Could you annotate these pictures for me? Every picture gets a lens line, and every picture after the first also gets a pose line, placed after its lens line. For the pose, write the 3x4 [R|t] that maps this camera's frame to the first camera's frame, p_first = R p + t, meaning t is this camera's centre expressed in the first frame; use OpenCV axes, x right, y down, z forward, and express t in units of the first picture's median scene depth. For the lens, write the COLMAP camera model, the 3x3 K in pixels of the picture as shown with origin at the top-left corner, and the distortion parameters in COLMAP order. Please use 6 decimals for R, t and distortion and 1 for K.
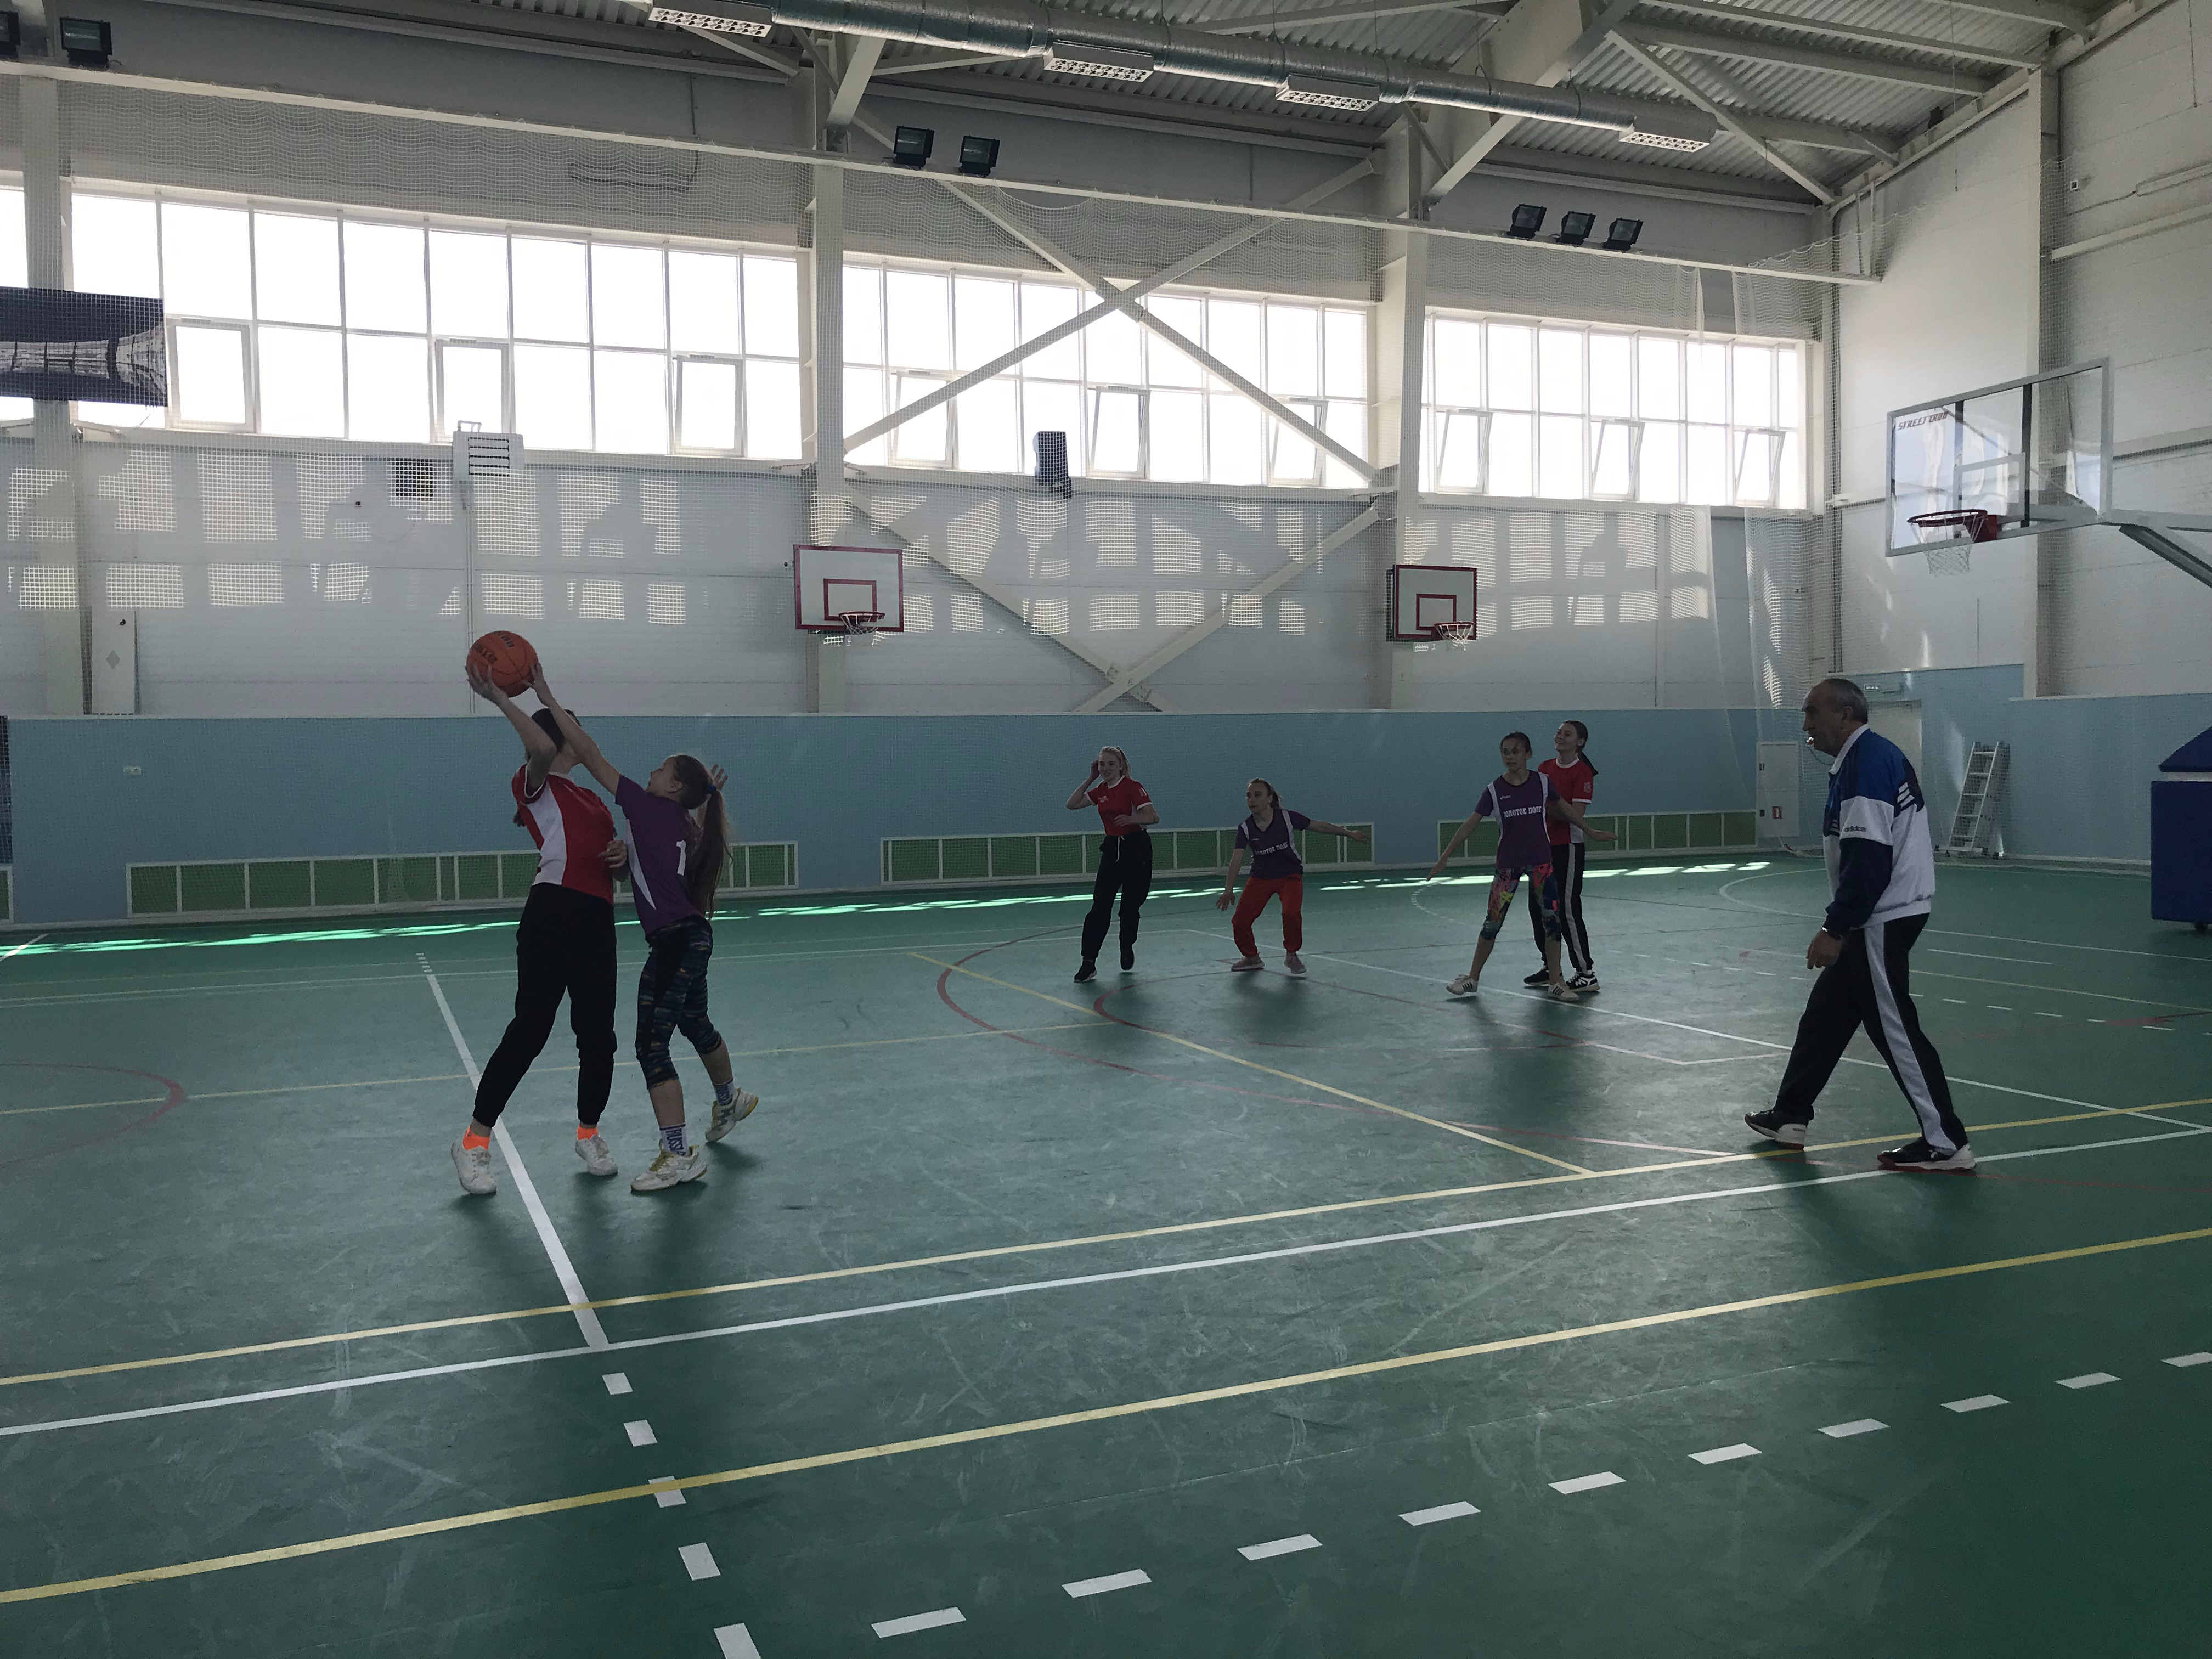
lens RADIAL K [[1787.8, 0, 1106.0], [0, 1787.8, 829.5], [0, 0, 1]] dist [0.011666, 0.004368]
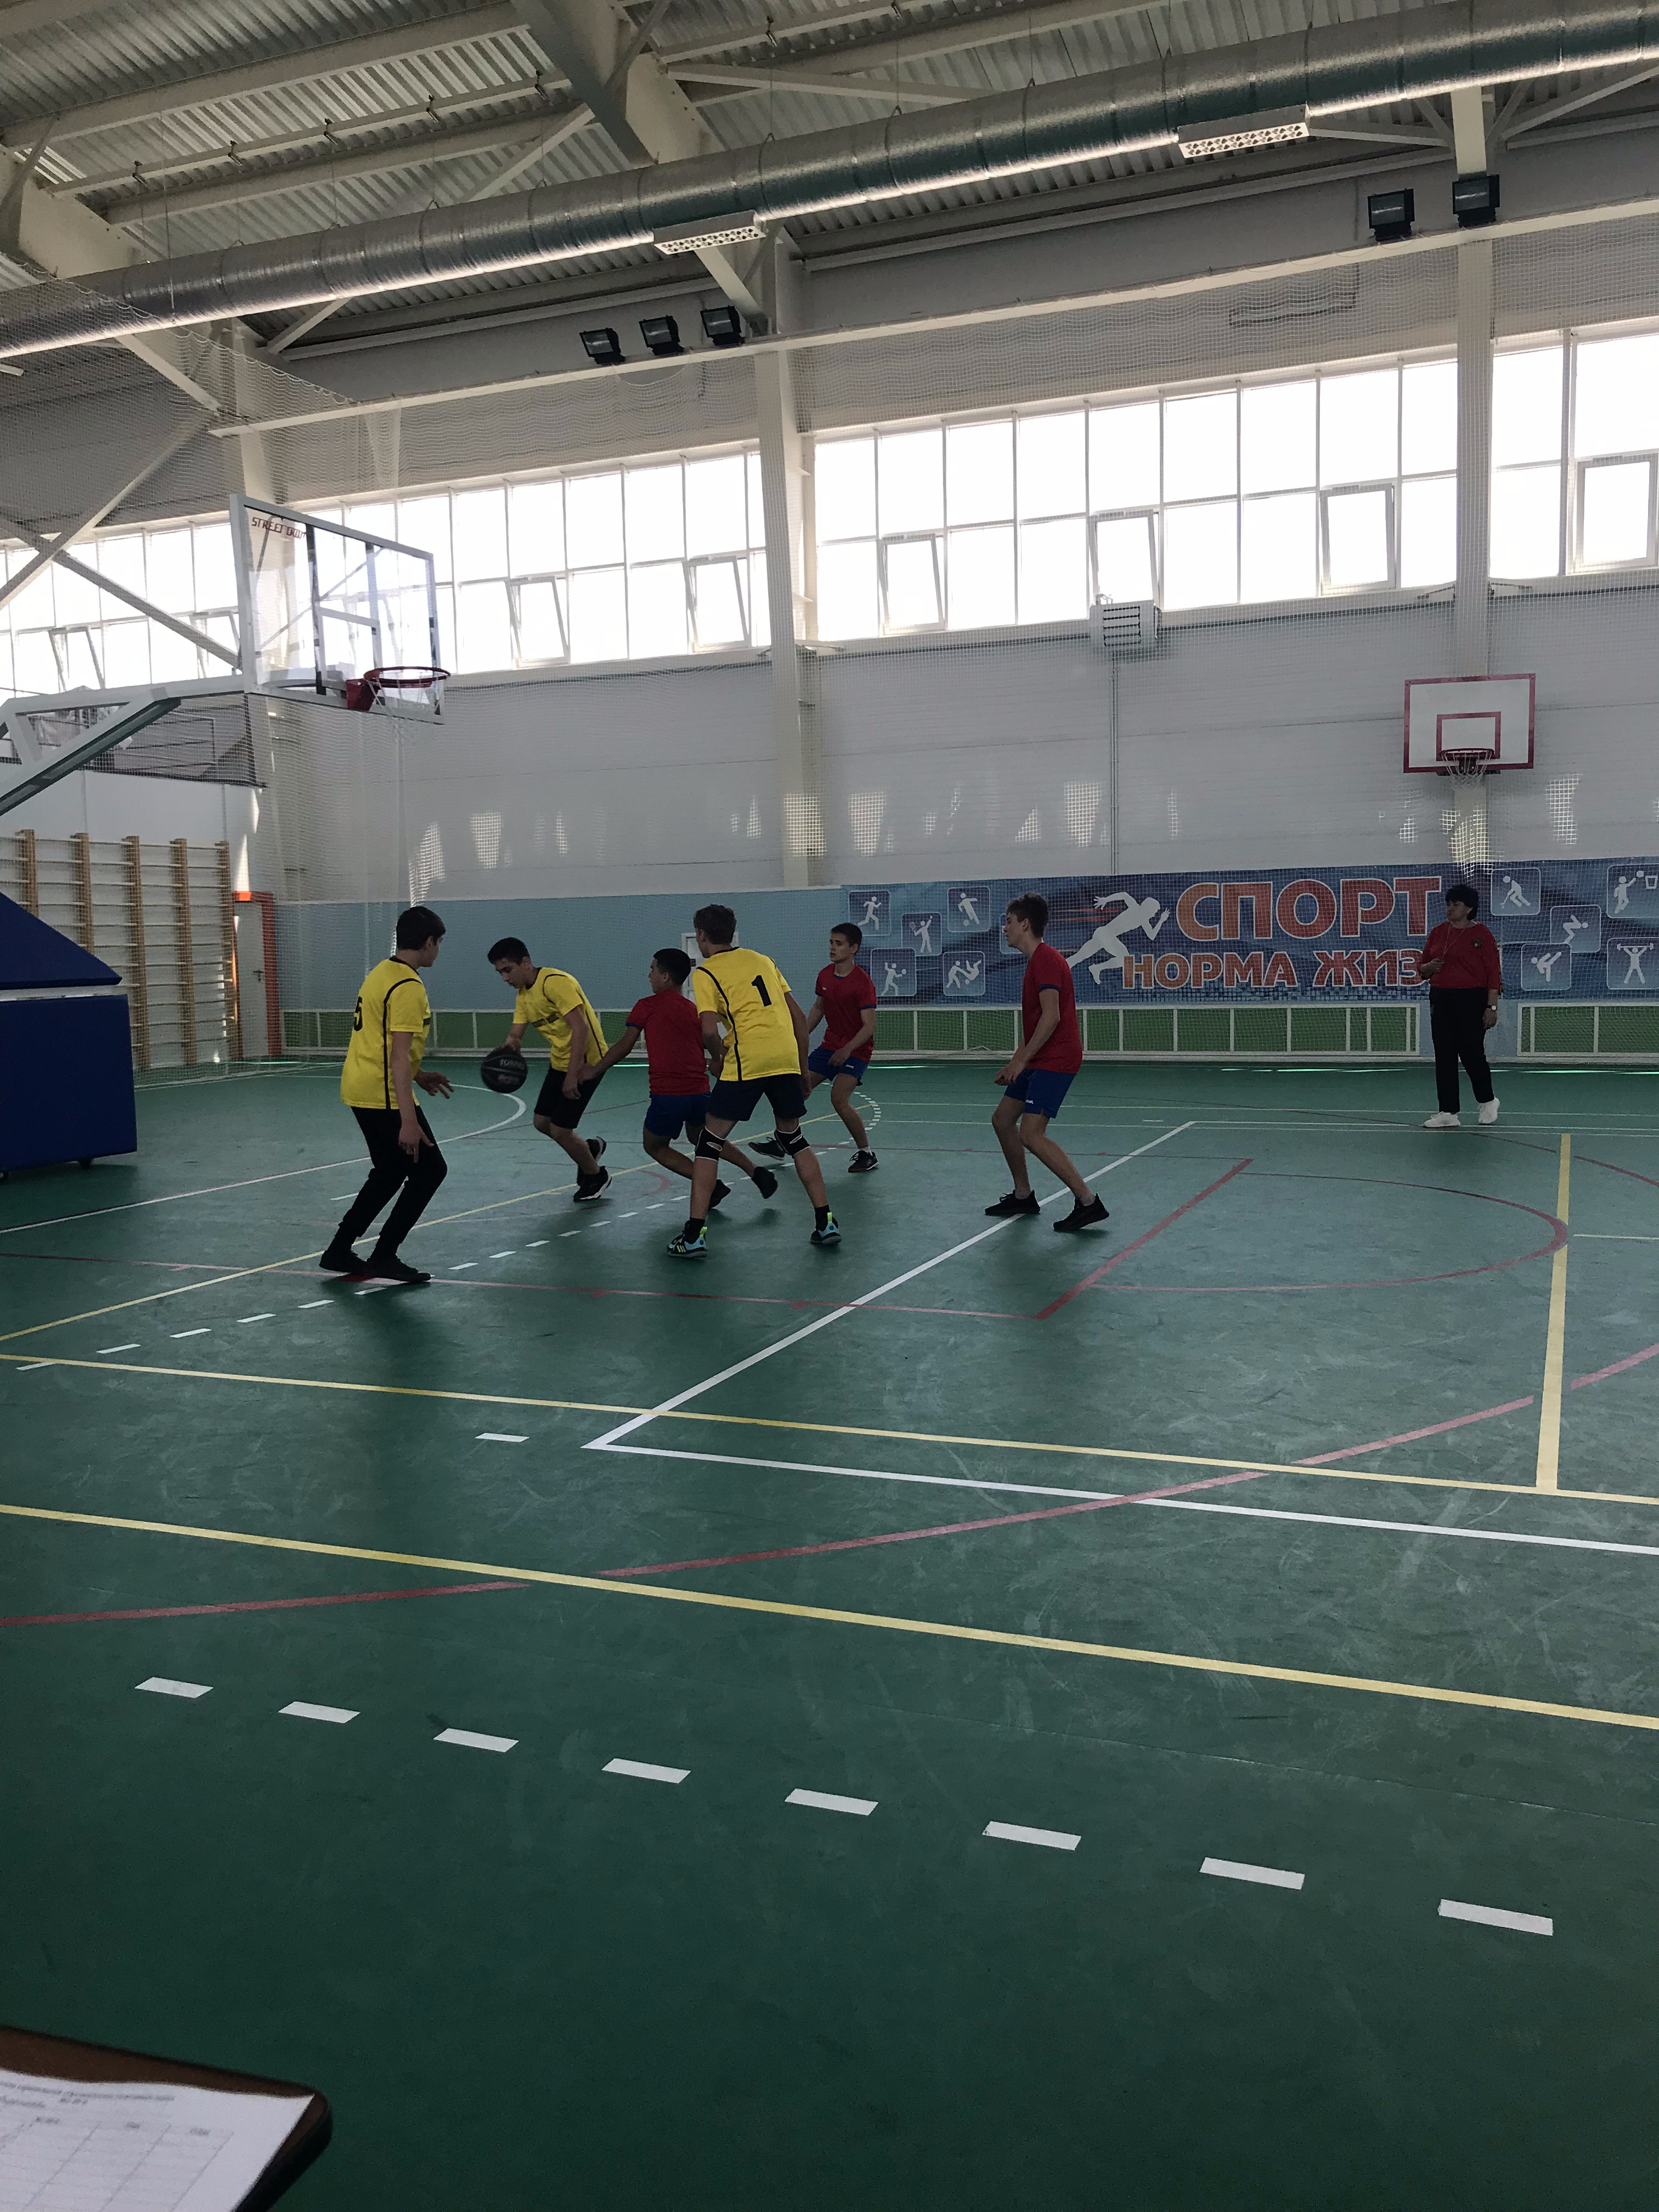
lens RADIAL K [[1815.7, 0, 829.5], [0, 1815.7, 1106.0], [0, 0, 1]] dist [0.008052, -0.001134]
pose [[0.713145, 0.068272, -0.697685, 0.264642], [-0.018857, 0.996754, 0.078263, -0.008824], [0.700763, -0.042657, 0.712117, 0.109170]]
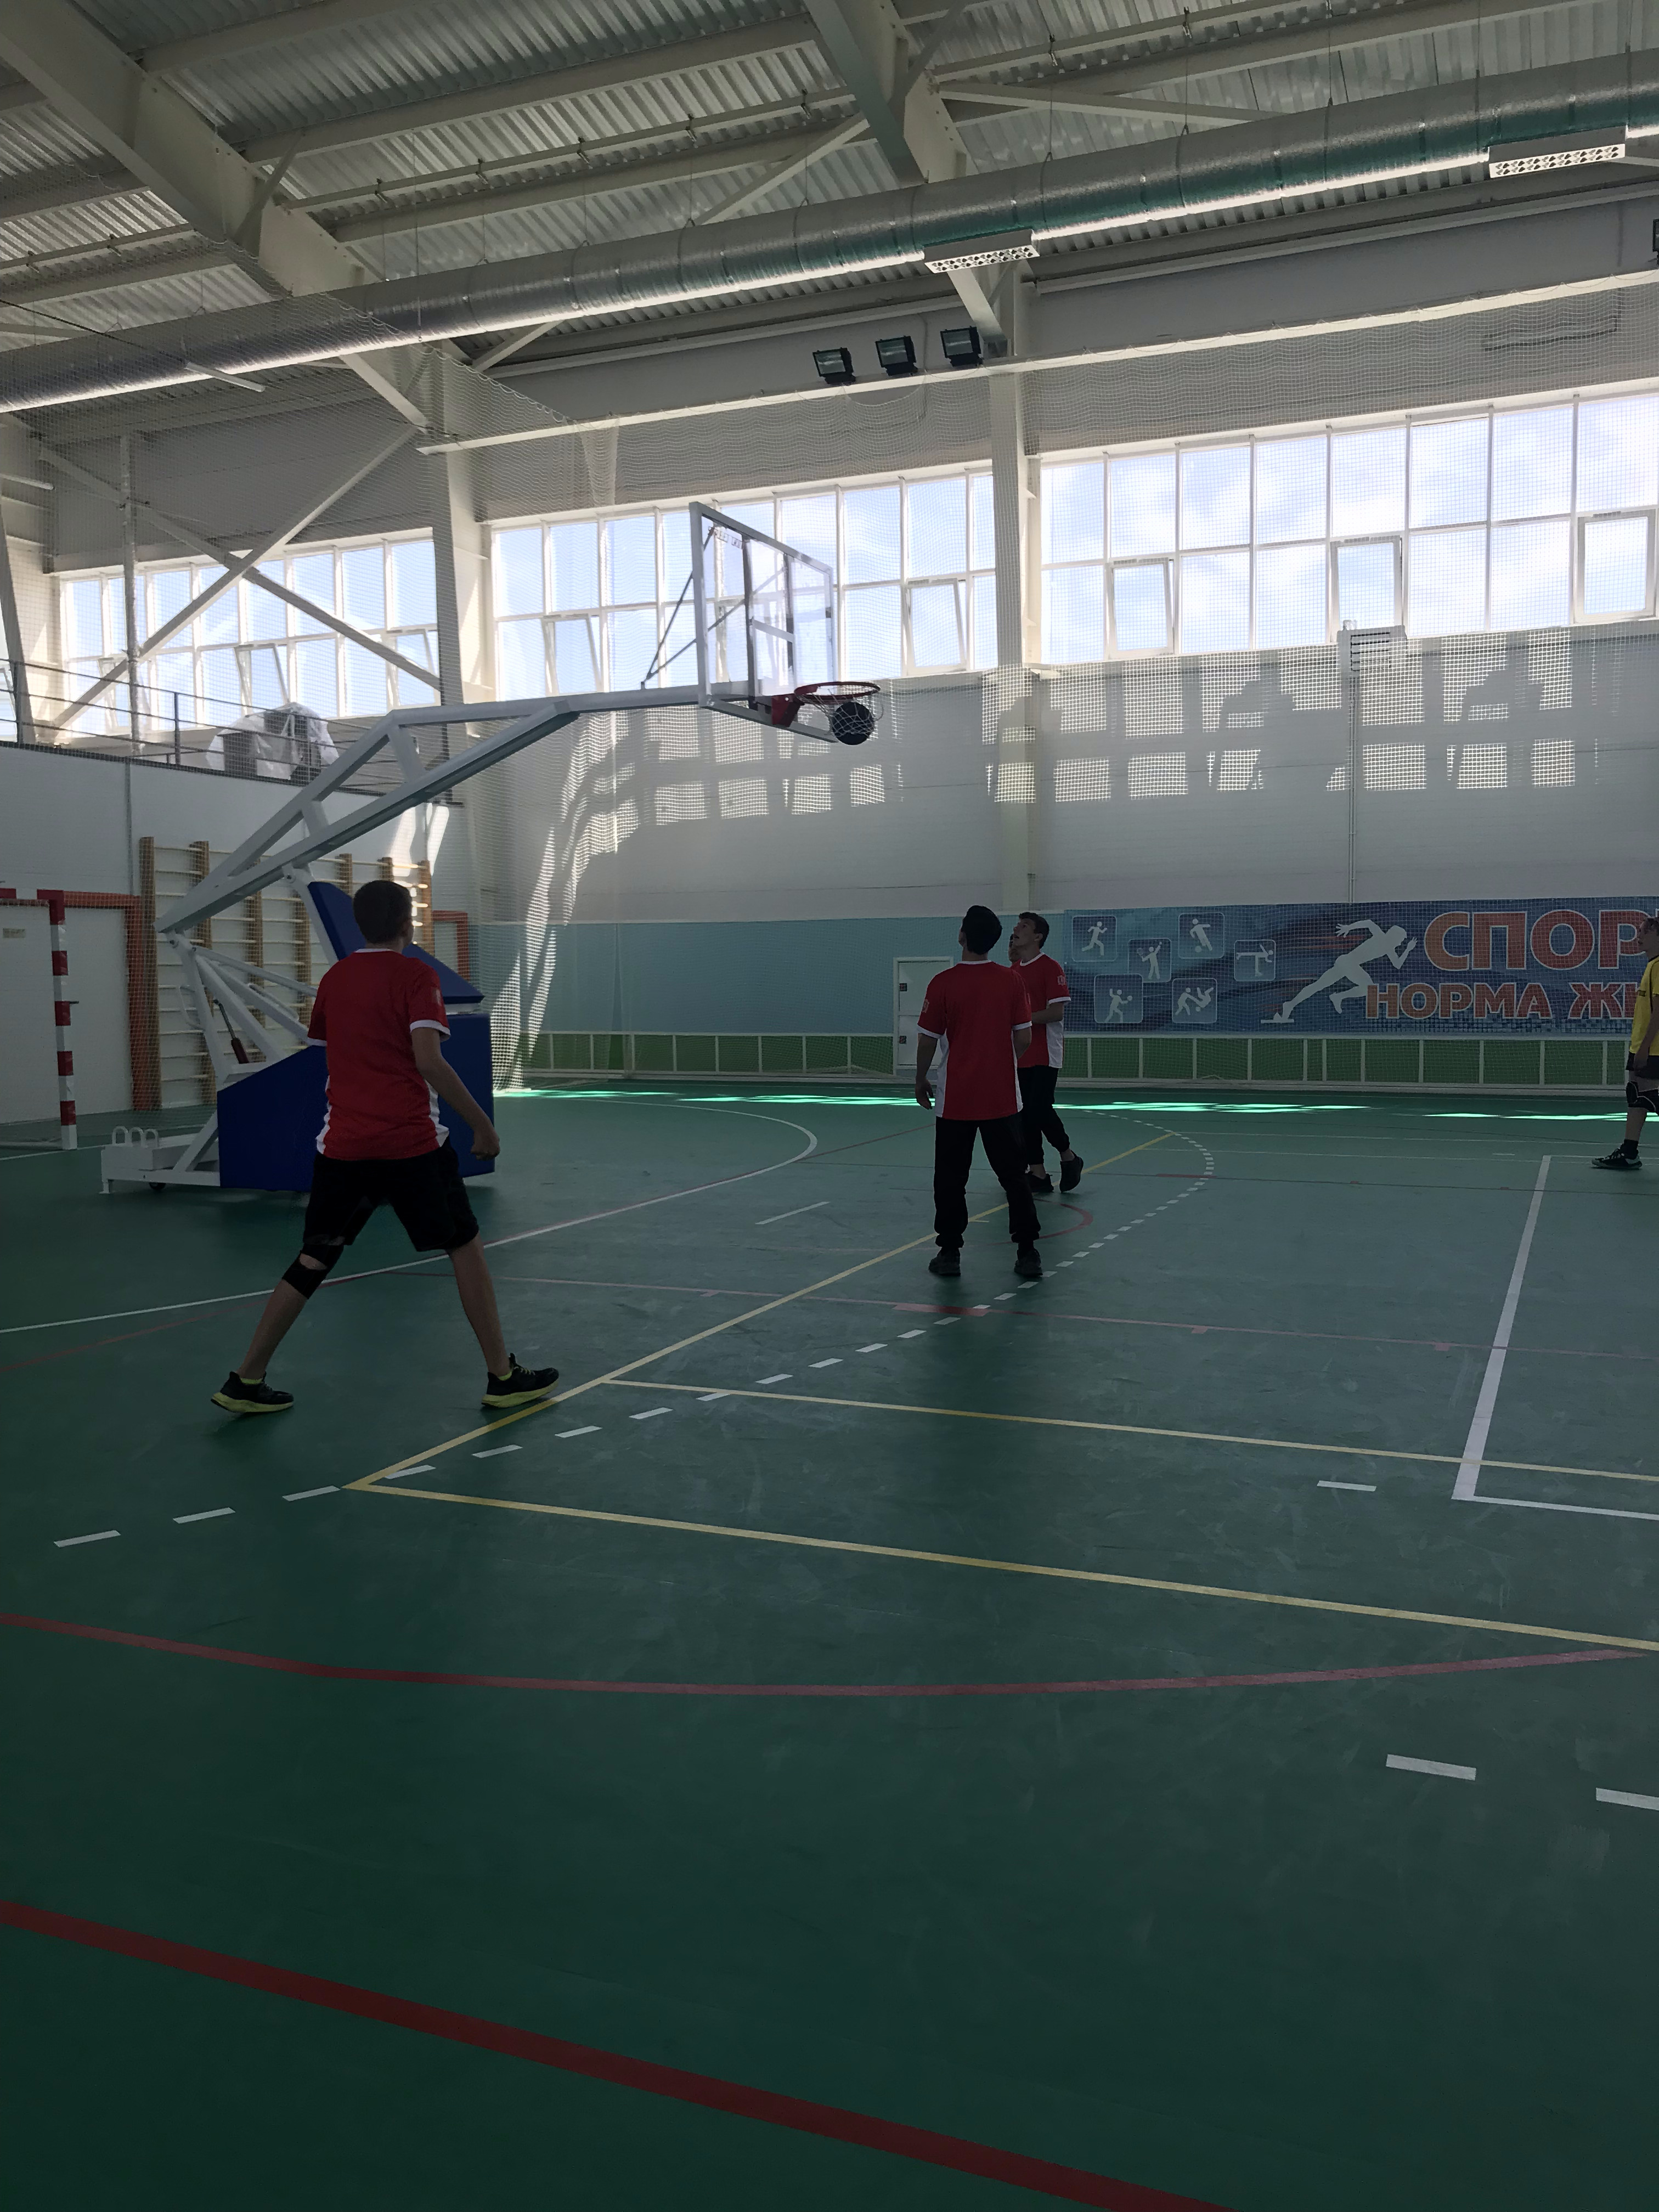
lens RADIAL K [[1813.2, 0, 832.6], [0, 1813.2, 1089.8], [0, 0, 1]] dist [-0.002117, -0.004187]
pose [[0.706830, 0.058664, -0.704947, 0.244942], [-0.032966, 0.998204, 0.050013, -0.006853], [0.706615, -0.012111, 0.707495, 0.095801]]
